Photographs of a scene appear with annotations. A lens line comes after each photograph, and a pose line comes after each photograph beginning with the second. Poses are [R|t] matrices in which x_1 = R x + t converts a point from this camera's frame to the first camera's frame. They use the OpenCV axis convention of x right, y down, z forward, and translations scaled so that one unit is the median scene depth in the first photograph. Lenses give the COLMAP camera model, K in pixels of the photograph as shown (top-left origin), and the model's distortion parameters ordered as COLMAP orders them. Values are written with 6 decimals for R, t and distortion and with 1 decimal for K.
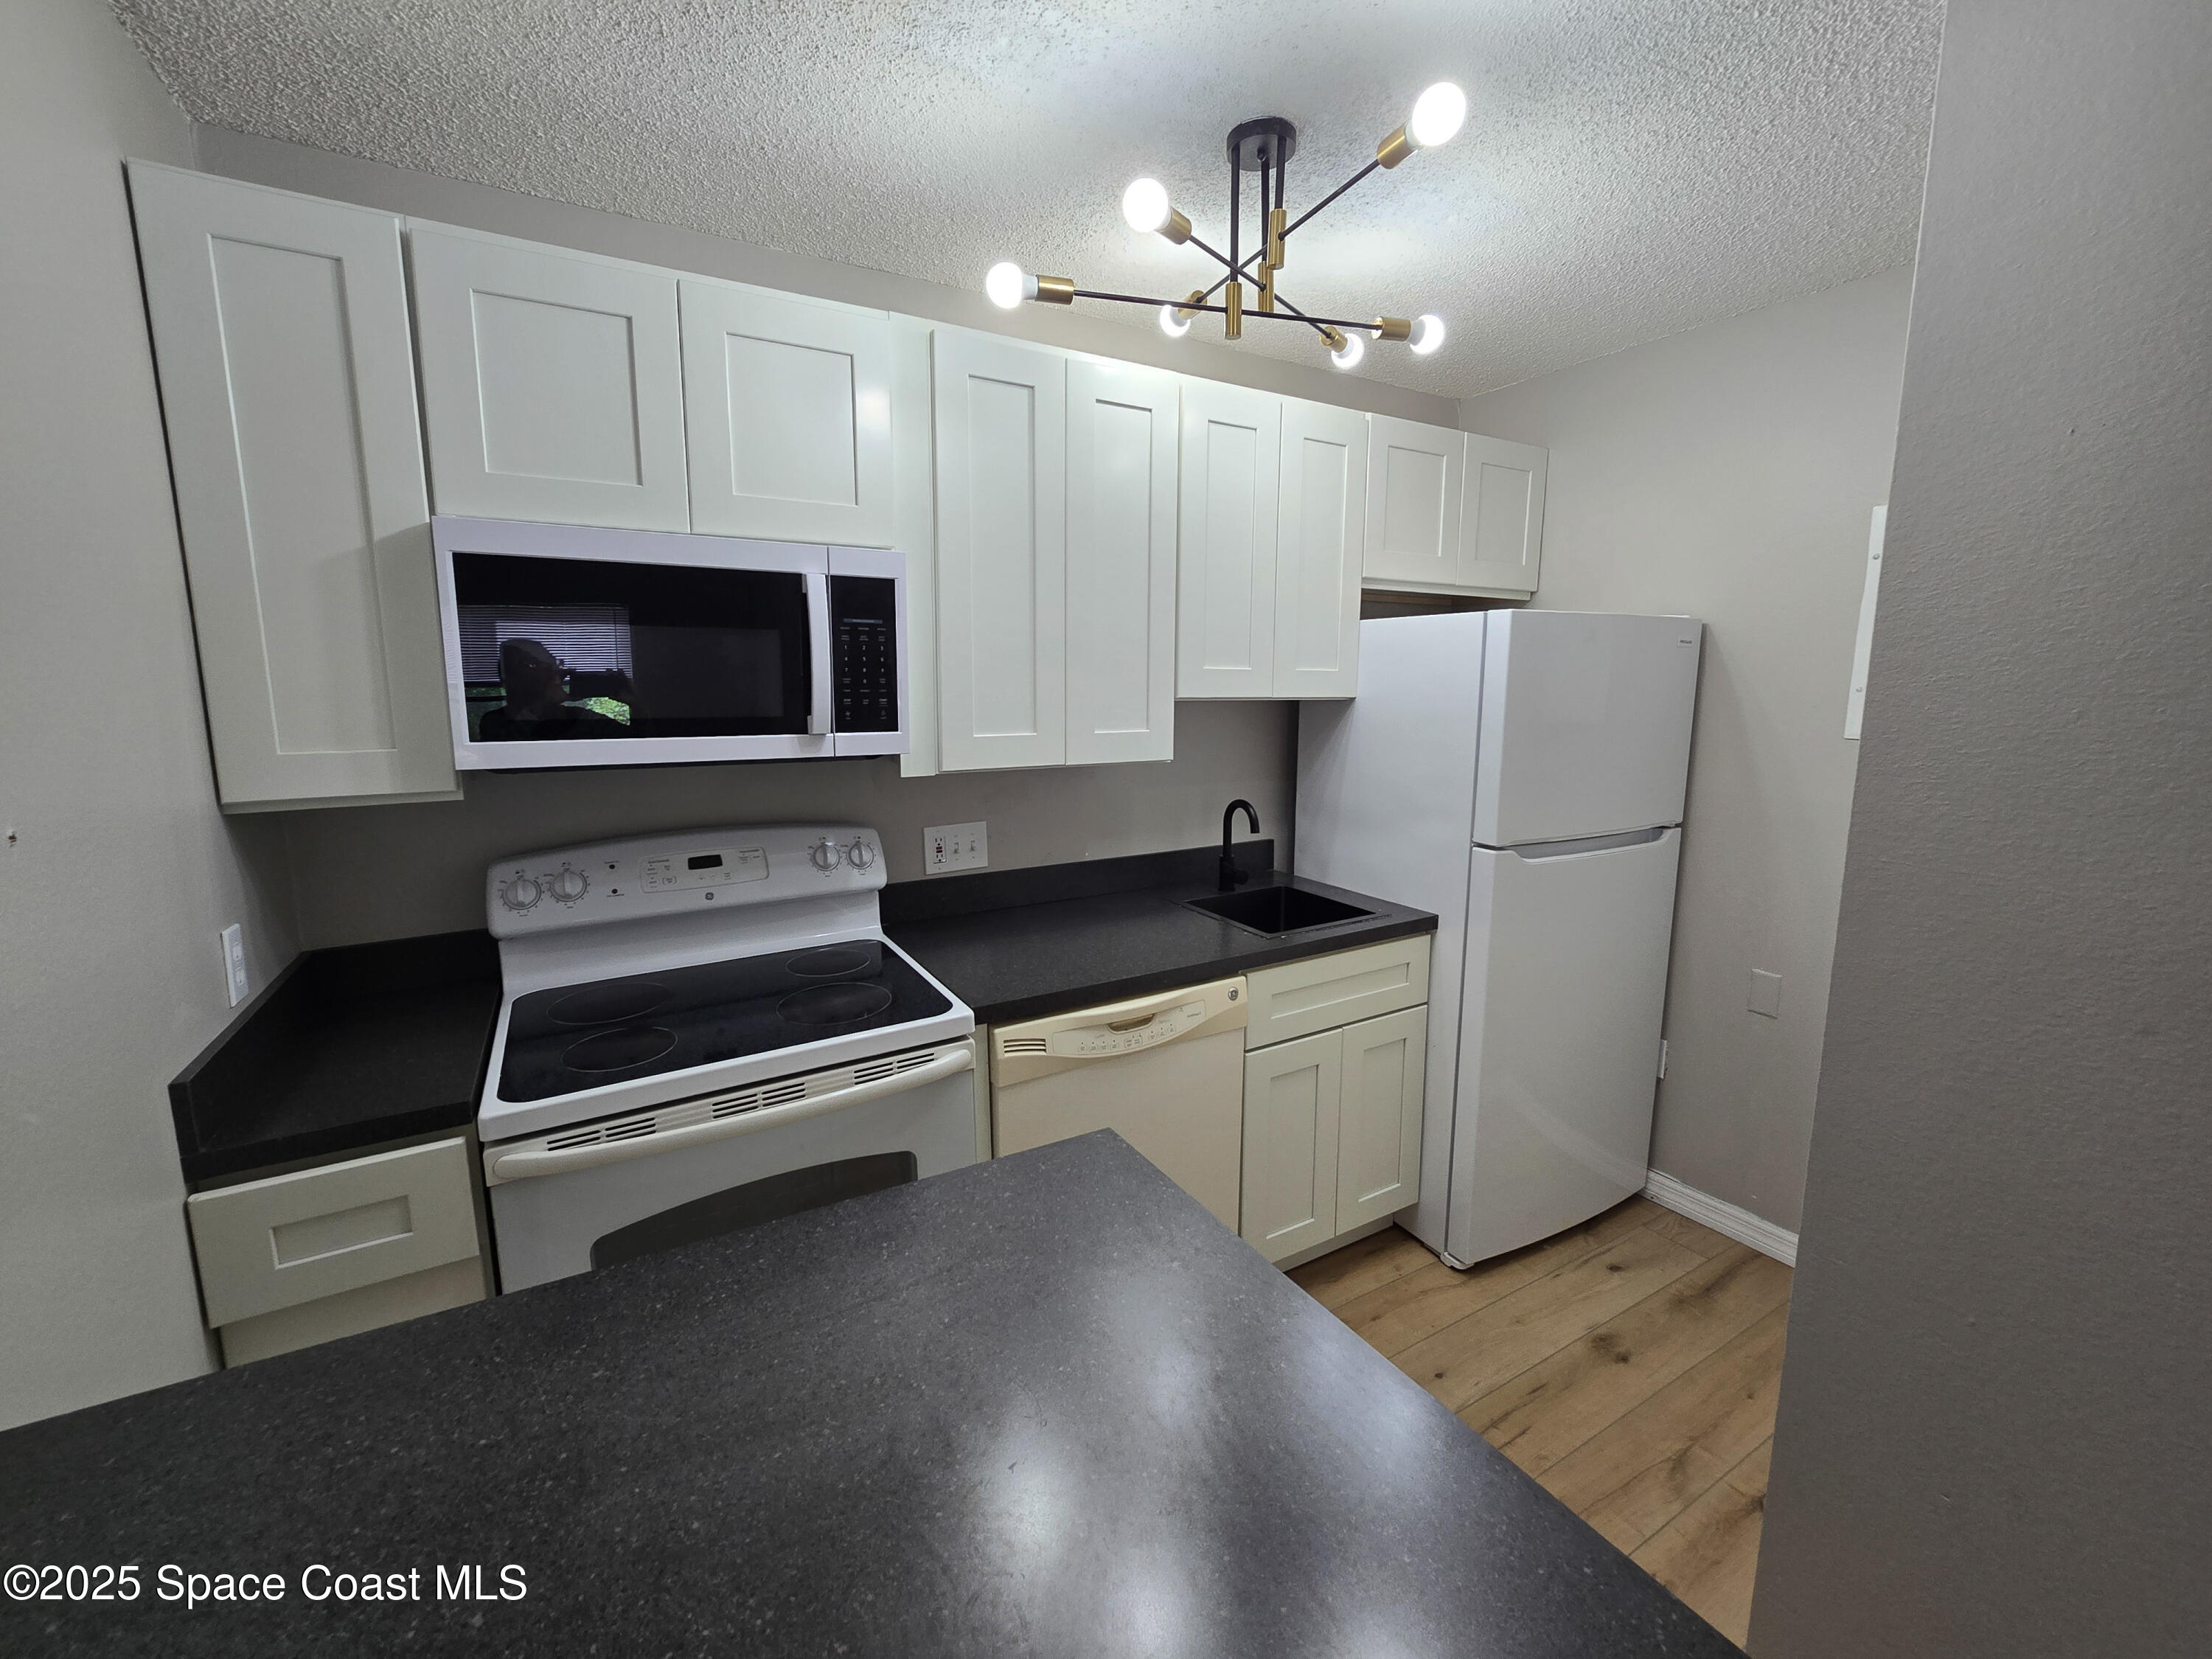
lens RADIAL K [[908.7, 0, 1105.6], [0, 908.7, 812.8], [0, 0, 1]] dist [-0.008459, 0.000185]
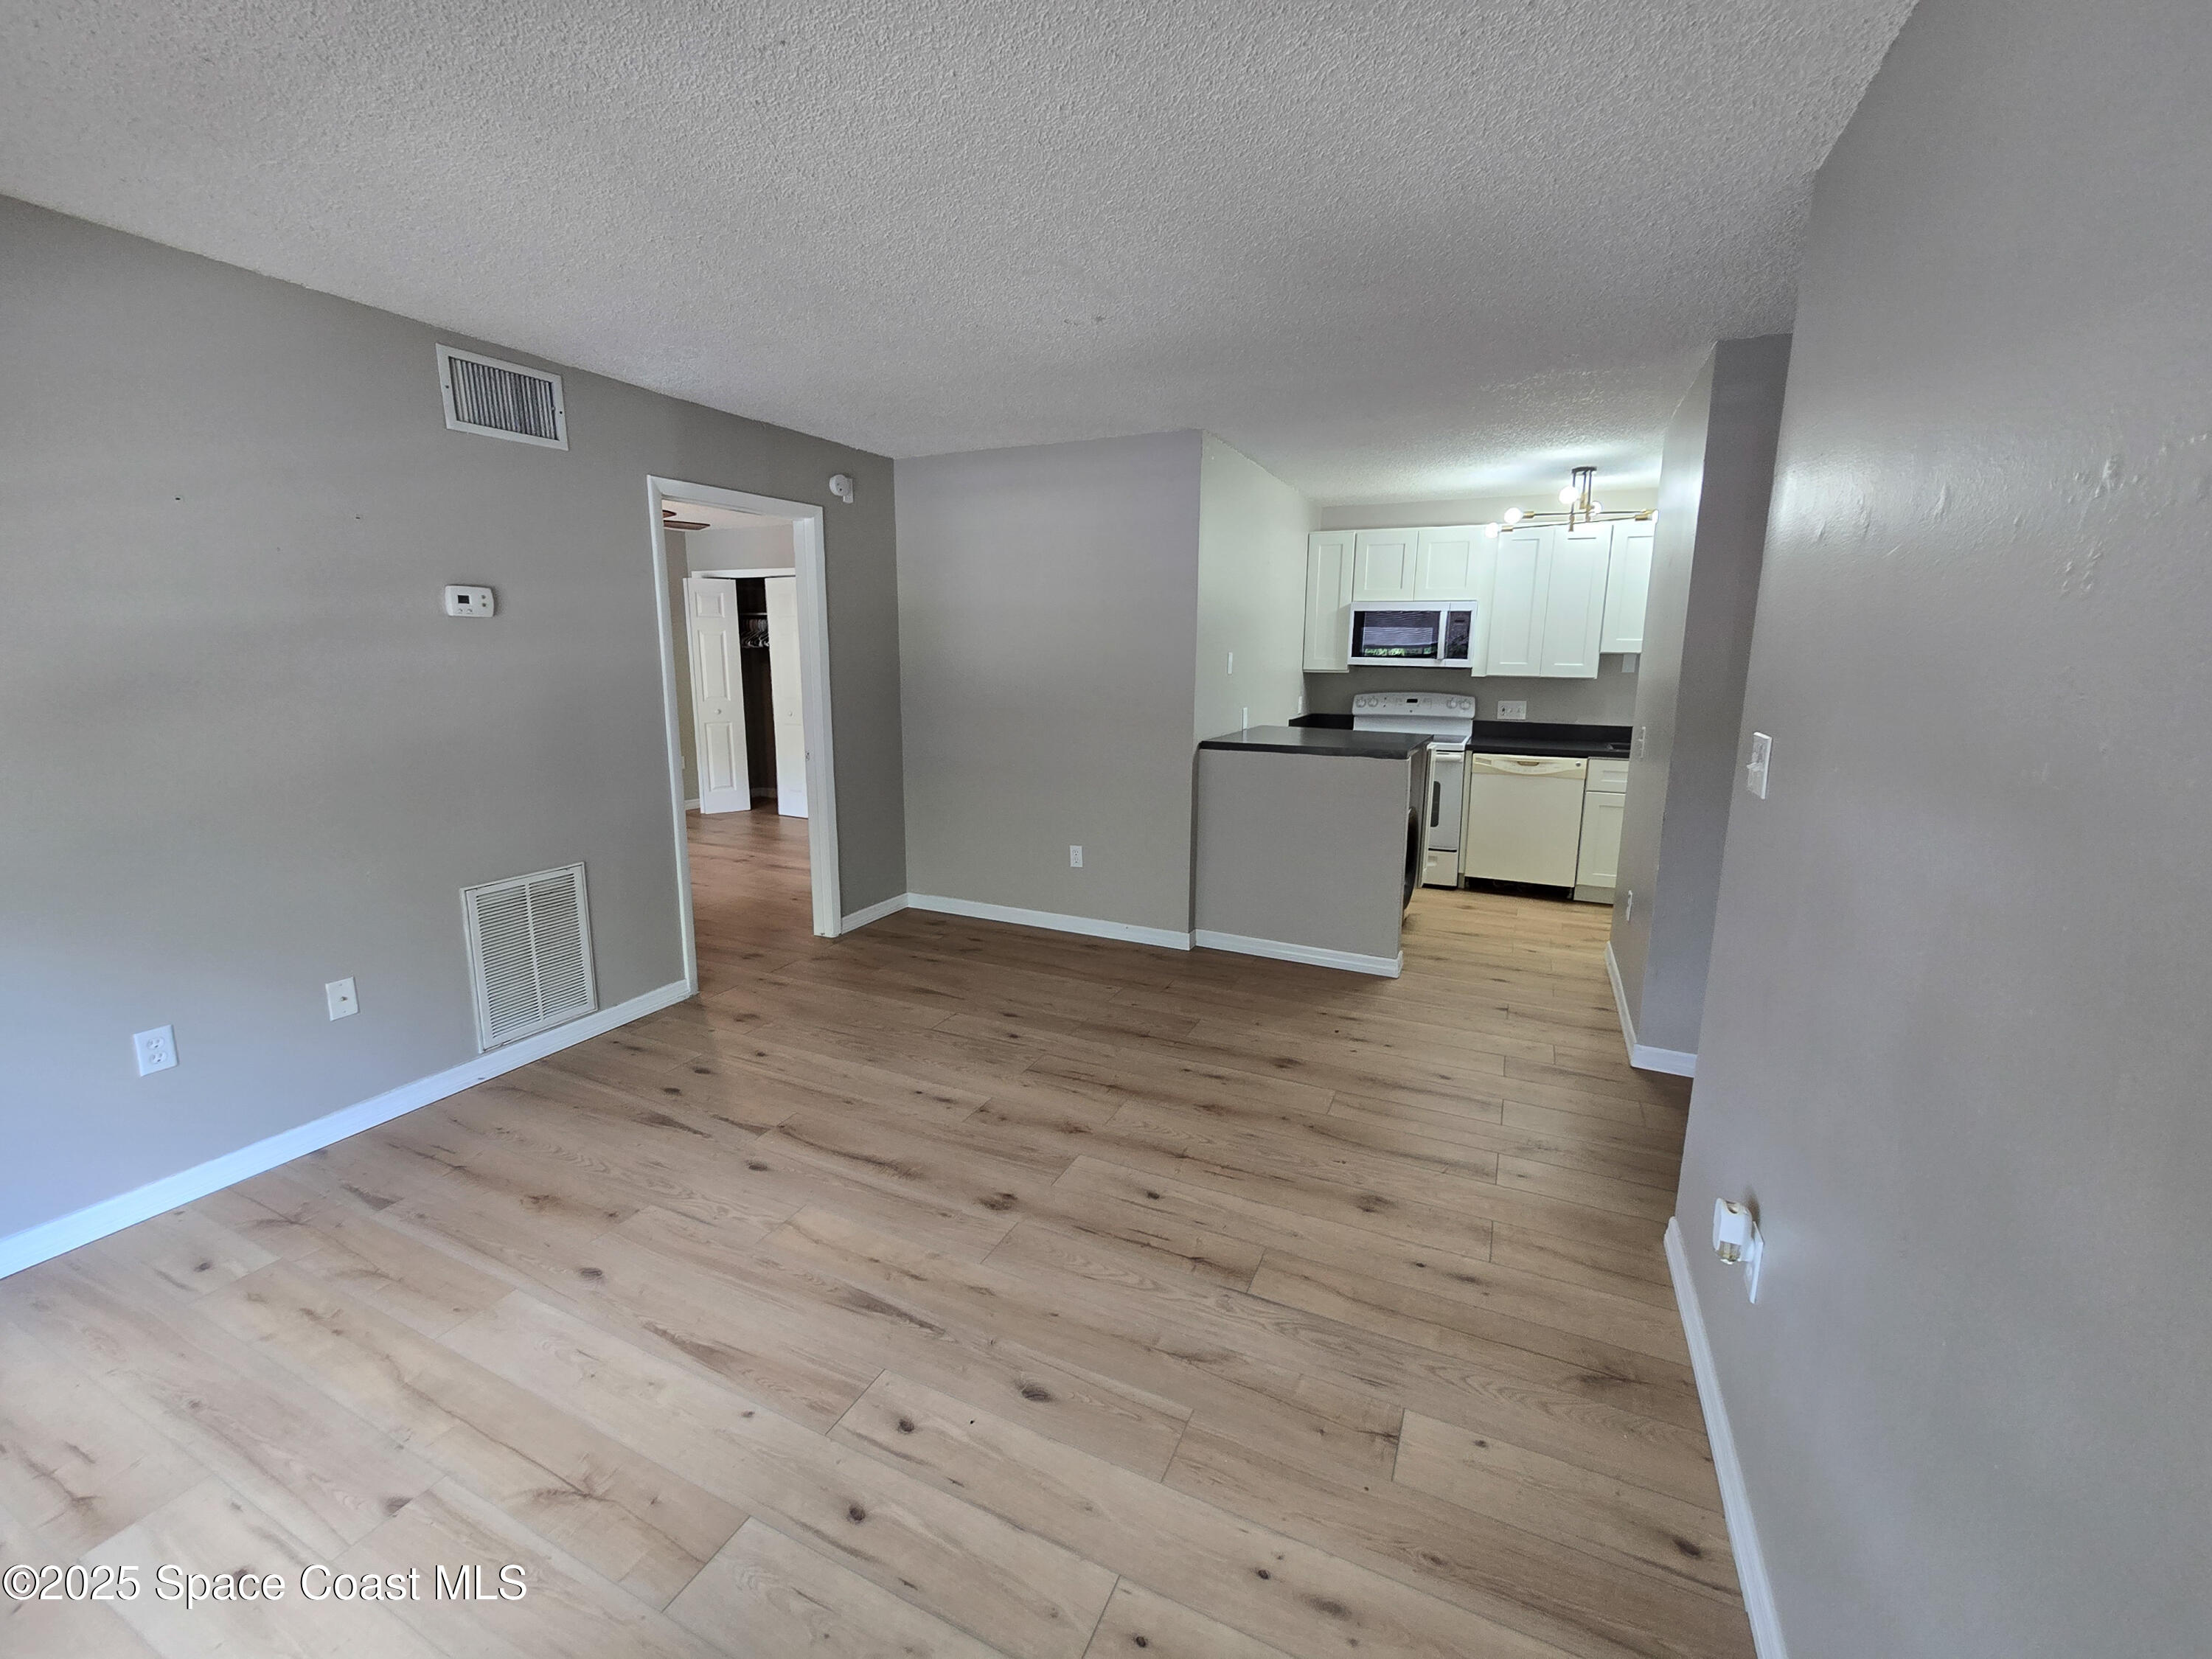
lens RADIAL K [[908.7, 0, 1099.3], [0, 908.7, 810.6], [0, 0, 1]] dist [-0.008459, 0.000185]
pose [[0.564420, 0.152588, -0.811262, 1.705588], [-0.130247, 0.986919, 0.095010, 0.297964], [0.815147, 0.052039, 0.576911, -1.844053]]
